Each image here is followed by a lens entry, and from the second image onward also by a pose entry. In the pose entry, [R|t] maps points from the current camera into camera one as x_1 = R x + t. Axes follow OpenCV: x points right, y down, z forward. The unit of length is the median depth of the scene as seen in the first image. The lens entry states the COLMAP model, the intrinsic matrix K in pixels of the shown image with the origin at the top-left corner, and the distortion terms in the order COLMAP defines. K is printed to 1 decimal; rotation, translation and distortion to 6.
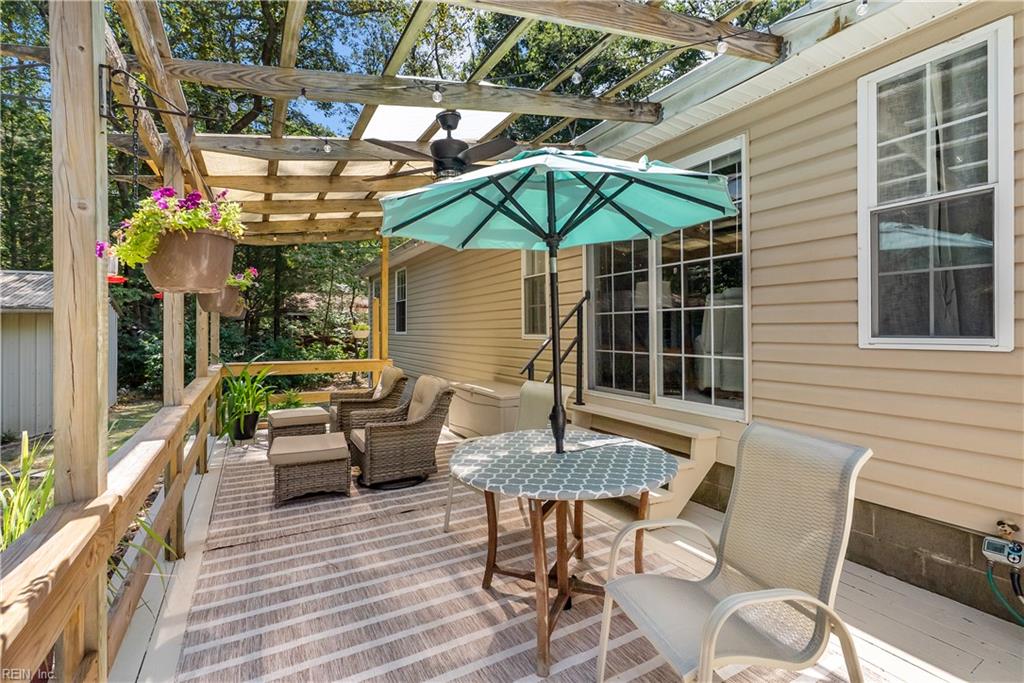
lens RADIAL K [[461.7, 0, 511.6], [0, 461.7, 331.8], [0, 0, 1]] dist [-0.010680, 0.002299]
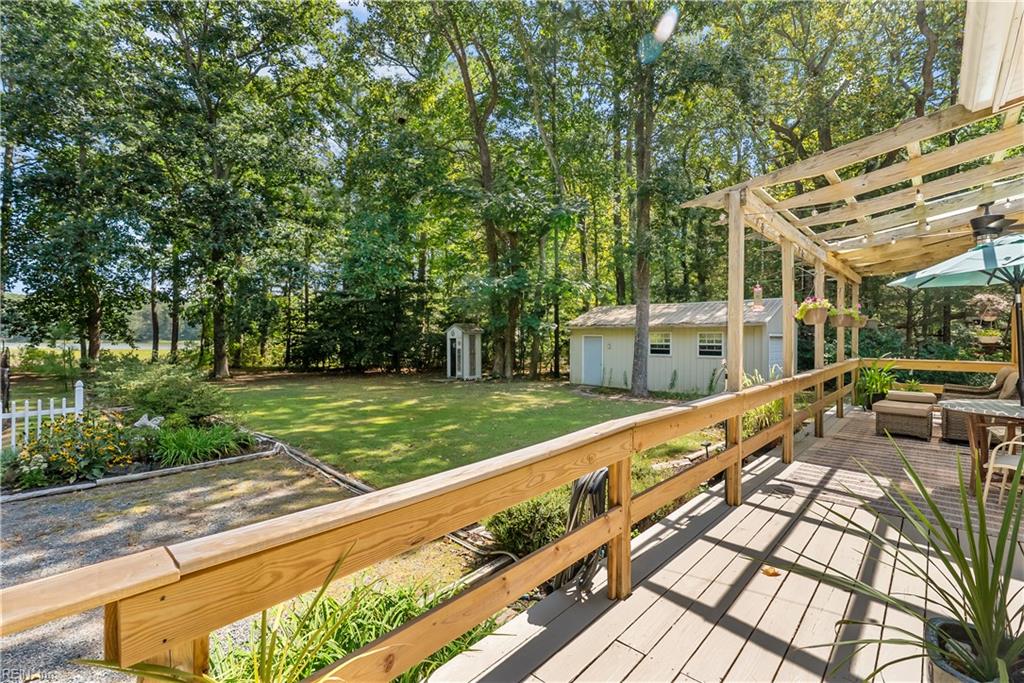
lens RADIAL K [[461.7, 0, 516.8], [0, 461.7, 339.1], [0, 0, 1]] dist [-0.010680, 0.002299]
pose [[0.304867, 0.008433, -0.952358, 0.466954], [-0.007118, 0.999953, 0.006575, 0.005417], [0.952368, 0.004774, 0.304912, -0.536407]]
